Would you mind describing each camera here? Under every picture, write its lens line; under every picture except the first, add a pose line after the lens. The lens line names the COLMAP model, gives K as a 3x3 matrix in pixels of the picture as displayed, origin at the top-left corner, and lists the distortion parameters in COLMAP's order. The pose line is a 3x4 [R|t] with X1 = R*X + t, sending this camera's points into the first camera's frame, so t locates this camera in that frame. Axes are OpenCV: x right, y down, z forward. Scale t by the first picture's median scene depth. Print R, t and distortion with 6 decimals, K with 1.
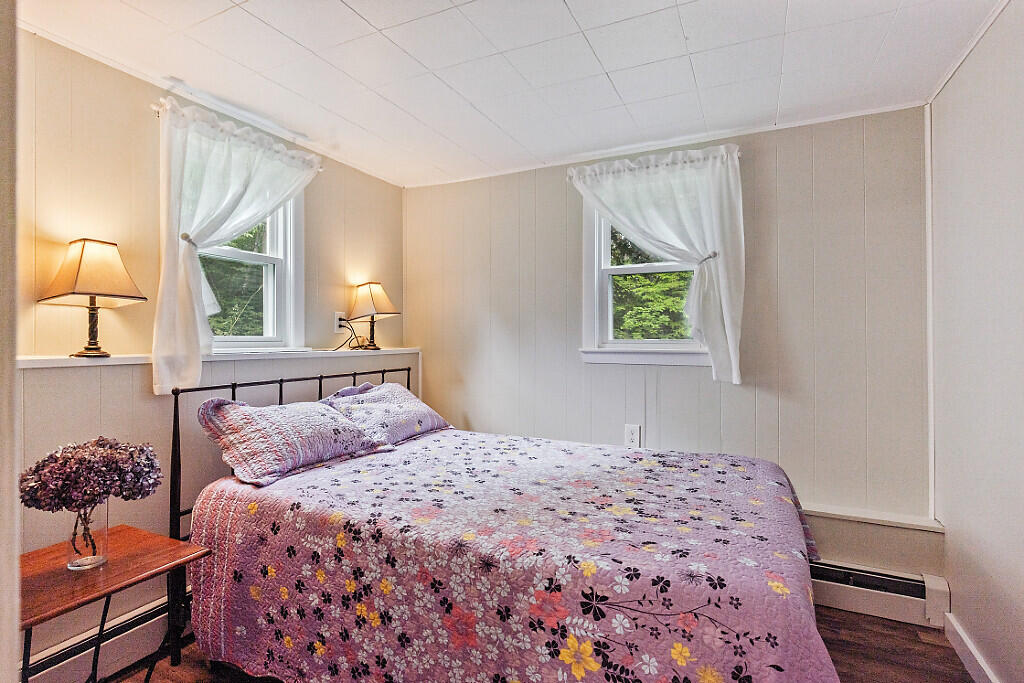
lens RADIAL K [[509.0, 0, 510.6], [0, 509.0, 334.5], [0, 0, 1]] dist [0.001877, 0.001106]
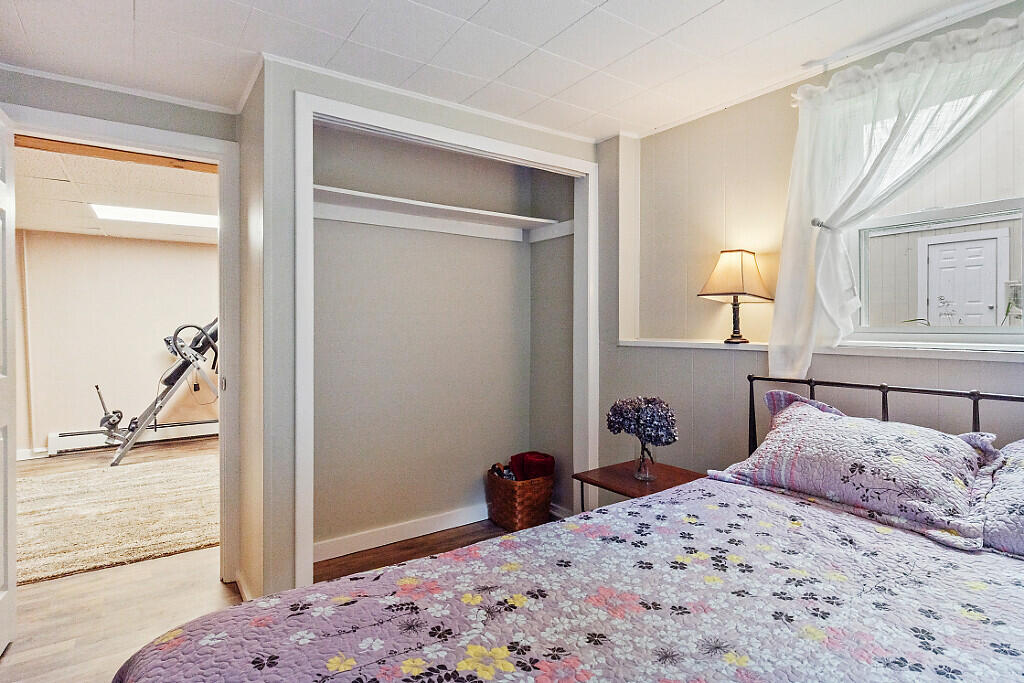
lens RADIAL K [[509.0, 0, 489.8], [0, 509.0, 333.7], [0, 0, 1]] dist [0.001877, 0.001106]
pose [[-0.496952, 0.014497, -0.867657, 0.564374], [0.005799, 0.999894, 0.013385, 0.000750], [0.867758, 0.001620, -0.496984, 1.072777]]
